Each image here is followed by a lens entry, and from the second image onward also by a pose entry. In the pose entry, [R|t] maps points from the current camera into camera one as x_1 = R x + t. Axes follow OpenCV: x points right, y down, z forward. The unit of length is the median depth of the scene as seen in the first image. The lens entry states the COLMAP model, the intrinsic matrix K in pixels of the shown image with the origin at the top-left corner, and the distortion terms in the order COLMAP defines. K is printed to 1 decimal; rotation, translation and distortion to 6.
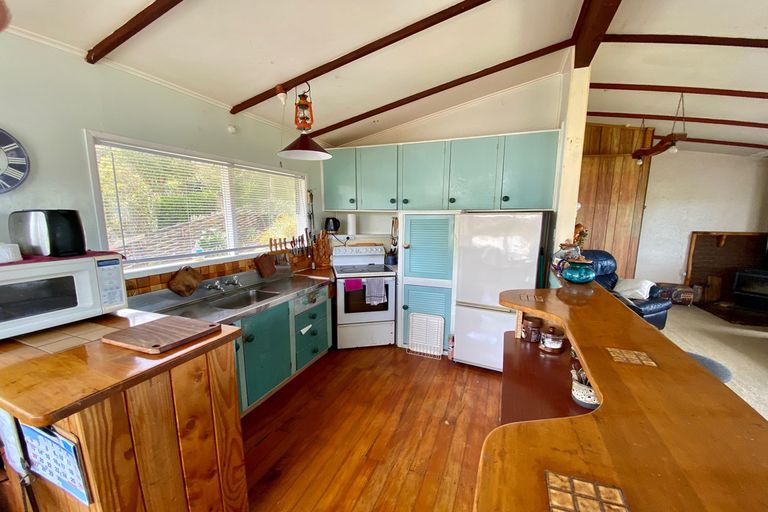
lens RADIAL K [[300.9, 0, 385.6], [0, 300.9, 265.5], [0, 0, 1]] dist [0.013582, -0.014903]
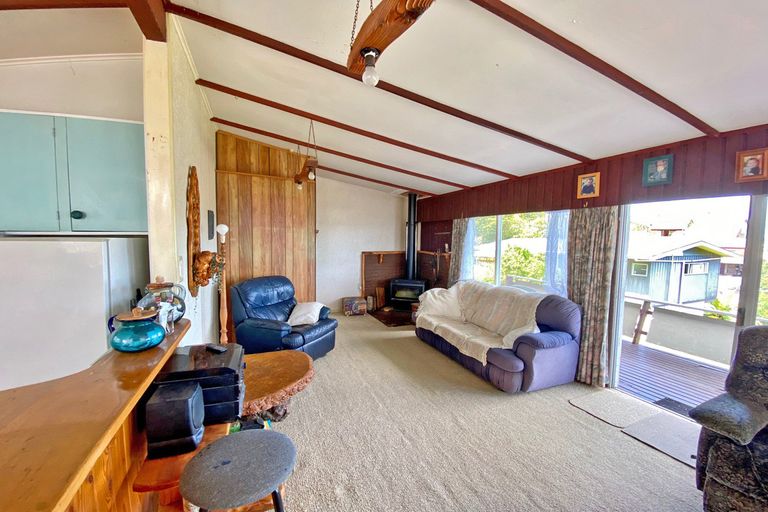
lens RADIAL K [[304.9, 0, 374.2], [0, 304.9, 261.6], [0, 0, 1]] dist [0.001671, -0.015270]
pose [[0.742948, -0.048008, 0.667625, 0.361668], [0.098450, 0.994414, -0.038050, -0.033429], [-0.662069, 0.093997, 0.743524, 0.107504]]
